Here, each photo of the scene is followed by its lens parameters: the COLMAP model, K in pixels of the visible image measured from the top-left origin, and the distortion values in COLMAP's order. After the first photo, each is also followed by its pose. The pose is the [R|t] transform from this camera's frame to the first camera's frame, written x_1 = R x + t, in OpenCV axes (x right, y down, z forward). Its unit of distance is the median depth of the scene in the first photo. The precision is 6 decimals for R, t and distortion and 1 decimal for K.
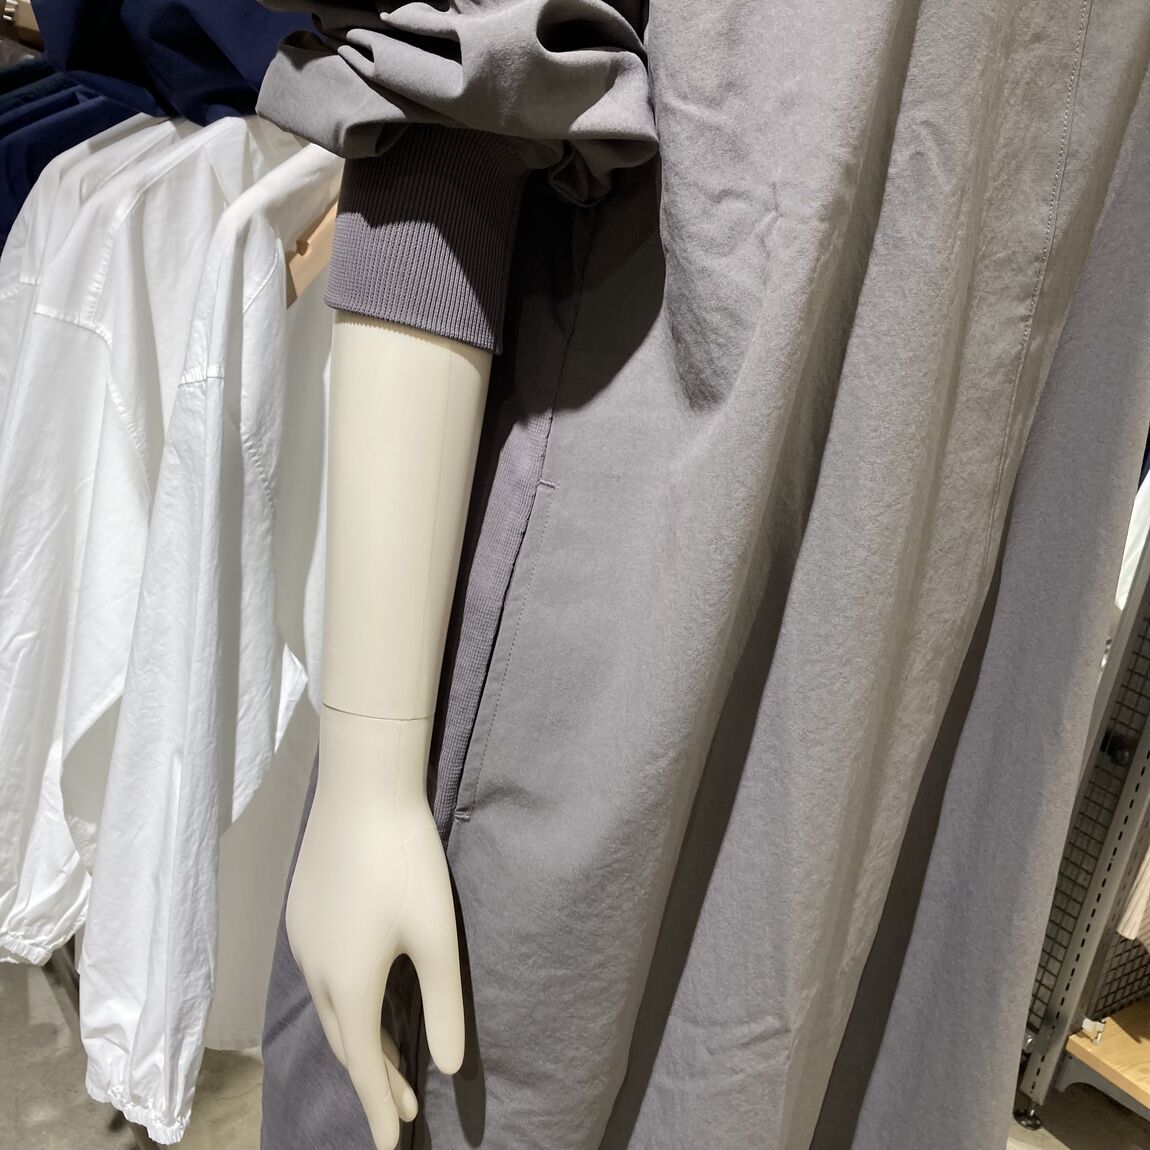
lens RADIAL K [[1003.4, 0, 575.0], [0, 1003.4, 575.0], [0, 0, 1]] dist [-0.039423, 0.001165]
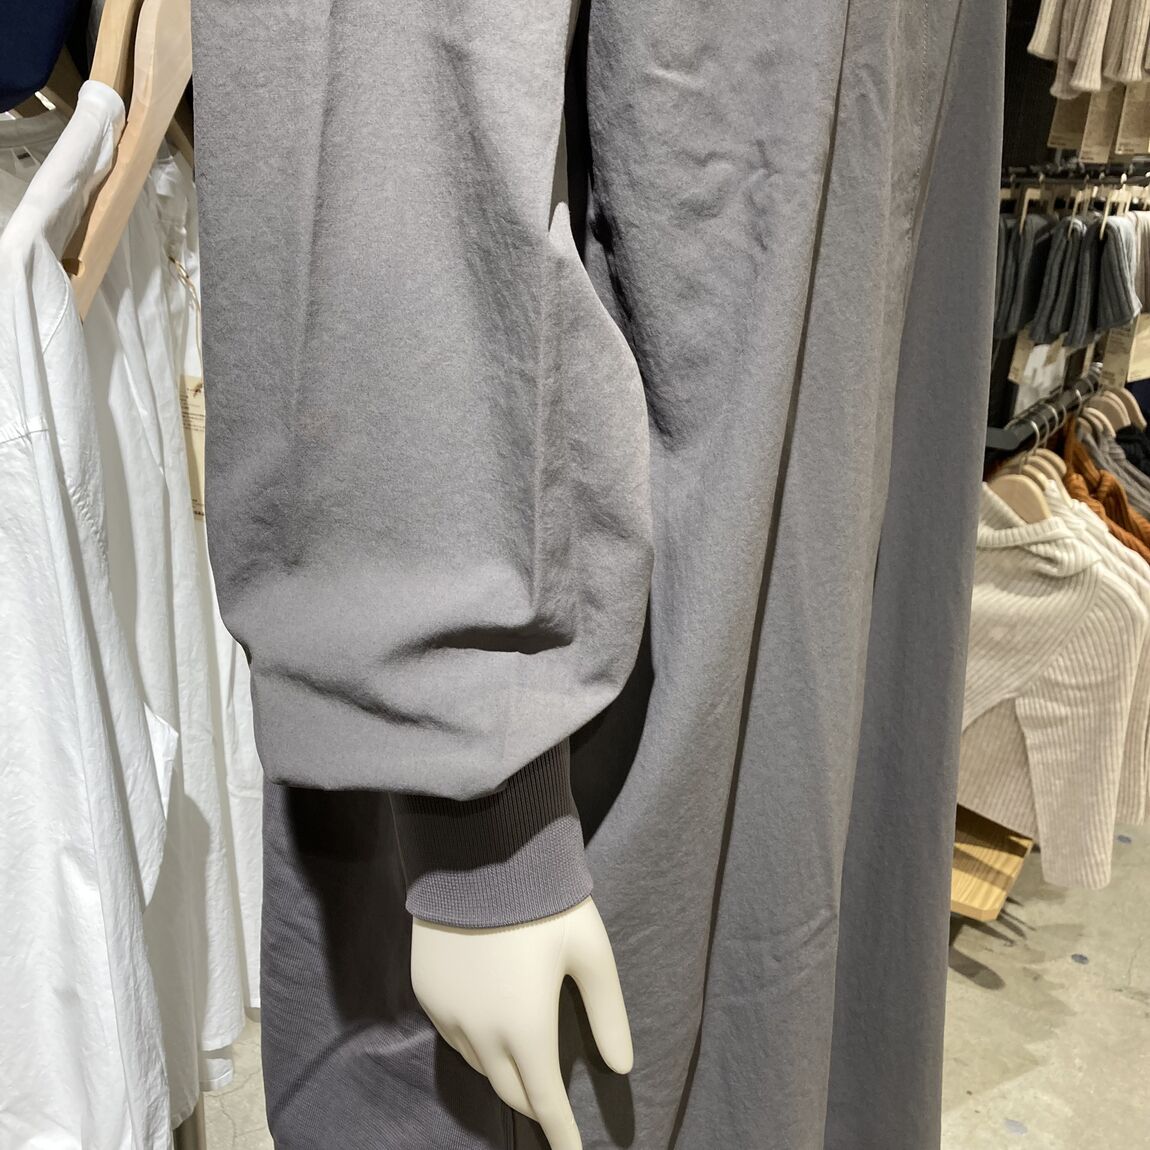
lens RADIAL K [[1014.4, 0, 576.8], [0, 1014.4, 583.8], [0, 0, 1]] dist [-0.069189, 0.050847]
pose [[0.934410, -0.238841, 0.264259, -0.158651], [0.222005, 0.970667, 0.092303, -0.038105], [-0.278553, -0.027582, 0.960025, 0.019907]]
